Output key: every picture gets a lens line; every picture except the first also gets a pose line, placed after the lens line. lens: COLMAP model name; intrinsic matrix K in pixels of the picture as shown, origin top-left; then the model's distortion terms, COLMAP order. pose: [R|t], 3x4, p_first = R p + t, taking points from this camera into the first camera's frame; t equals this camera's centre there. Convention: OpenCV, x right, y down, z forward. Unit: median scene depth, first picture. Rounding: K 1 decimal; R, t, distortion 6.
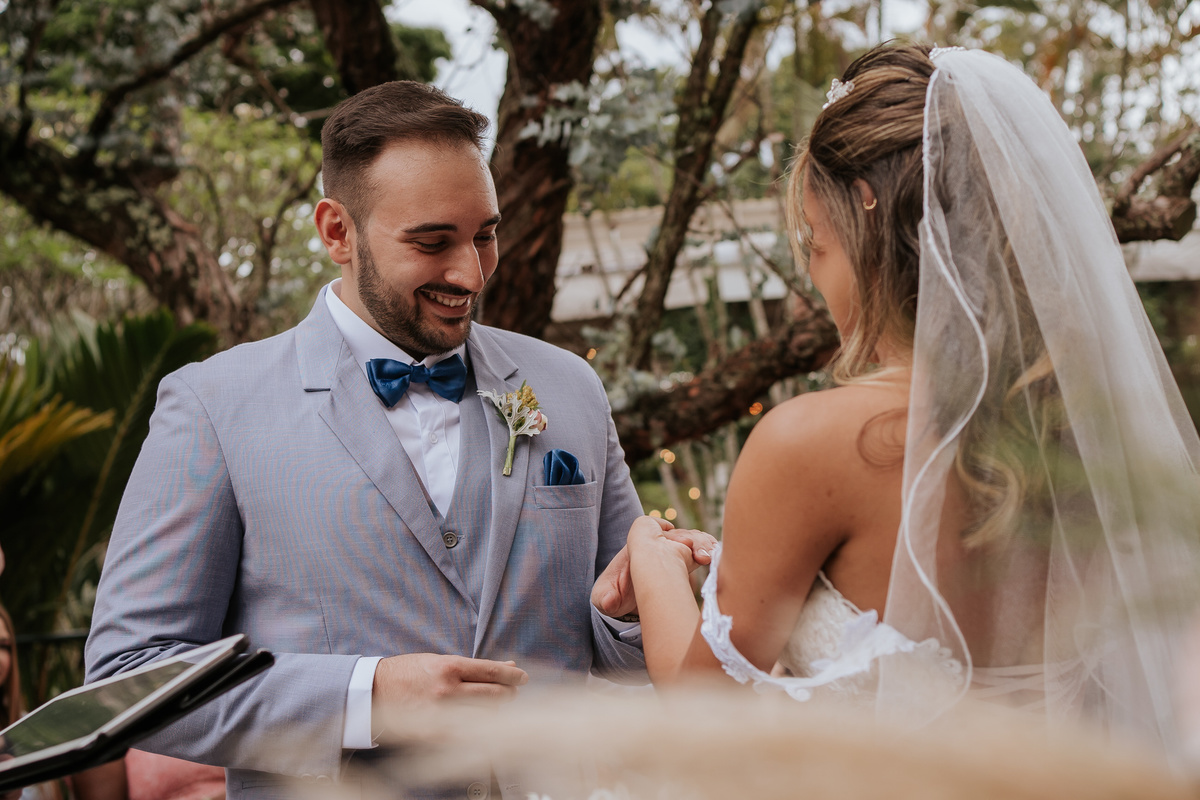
lens RADIAL K [[1871.6, 0, 603.4], [0, 1871.6, 401.8], [0, 0, 1]] dist [-0.023197, 0.111589]
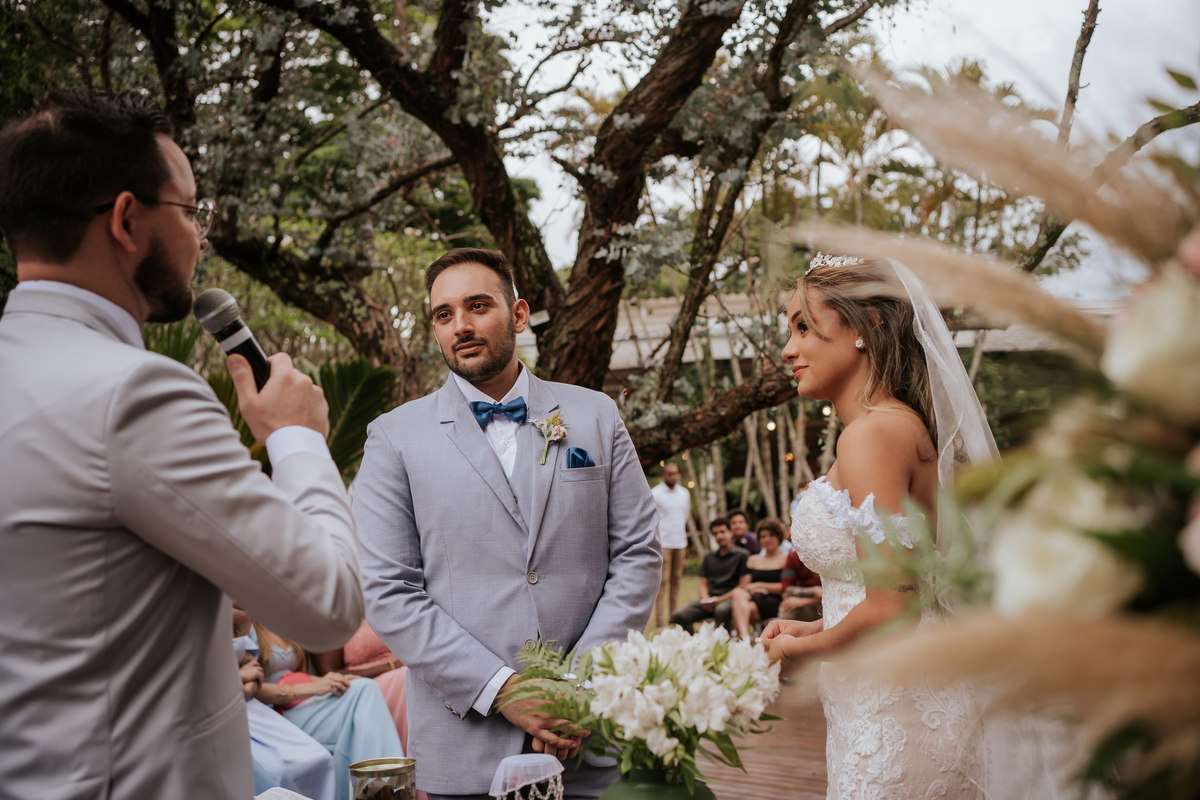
lens RADIAL K [[1228.7, 0, 602.9], [0, 1228.7, 393.8], [0, 0, 1]] dist [-0.027027, 0.182122]
pose [[0.999504, 0.020697, -0.023716, -0.006506], [-0.021255, 0.999498, -0.023511, 0.000994], [0.023218, 0.024003, 0.999442, -0.033590]]
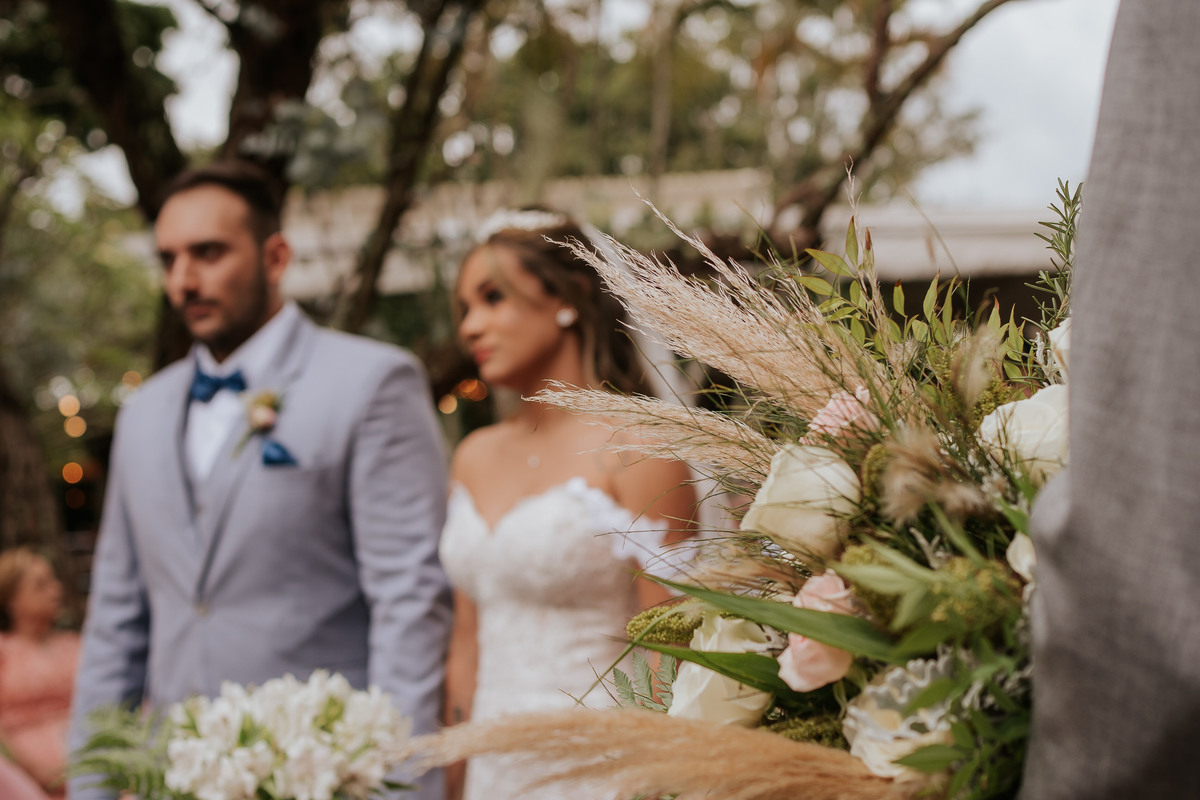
lens RADIAL K [[1871.6, 0, 603.4], [0, 1871.6, 401.8], [0, 0, 1]] dist [-0.023197, 0.111589]
pose [[0.989381, 0.020478, 0.143898, 0.005929], [-0.022086, 0.999710, 0.009586, -0.004696], [-0.143660, -0.012663, 0.989546, -0.075087]]
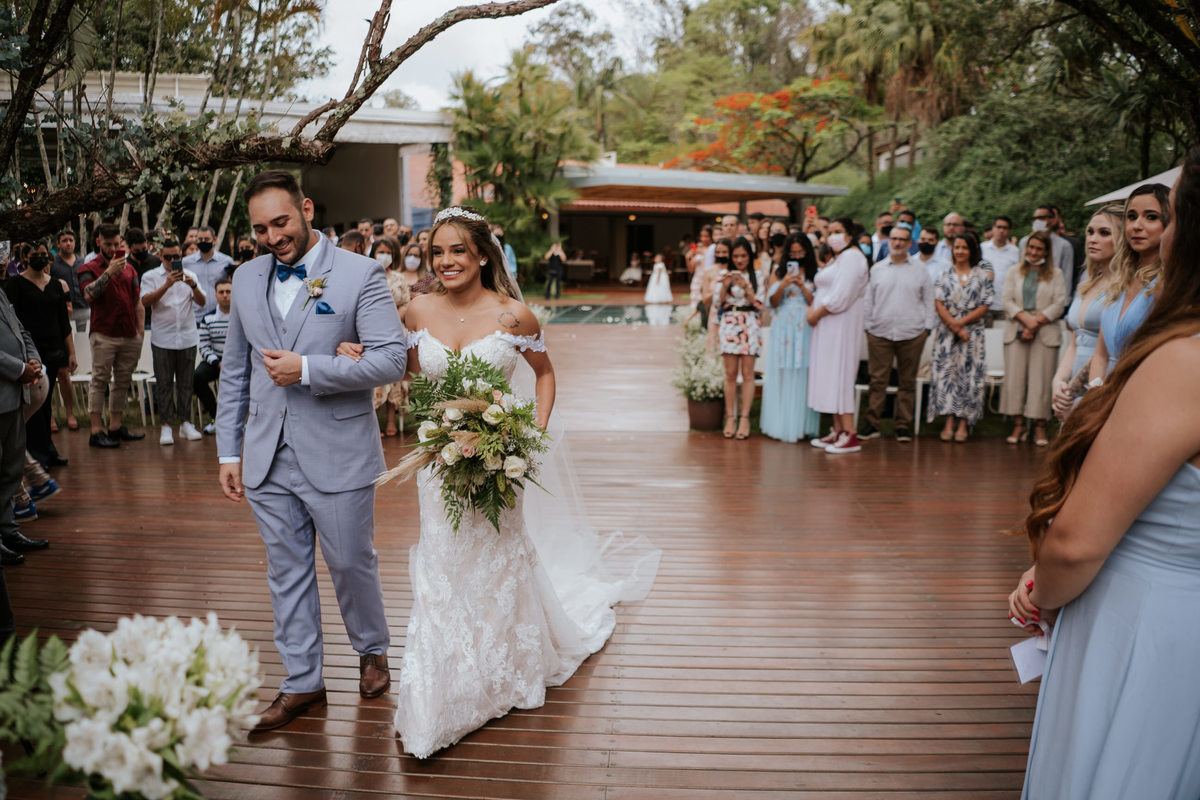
lens RADIAL K [[966.6, 0, 600.0], [0, 966.6, 400.0], [0, 0, 1]] dist [-0.139544, 0.015852]
pose [[0.801851, -0.030944, 0.596722, -0.023013], [-0.095074, 0.979328, 0.178542, -0.026342], [-0.589912, -0.199897, 0.782333, 0.025137]]
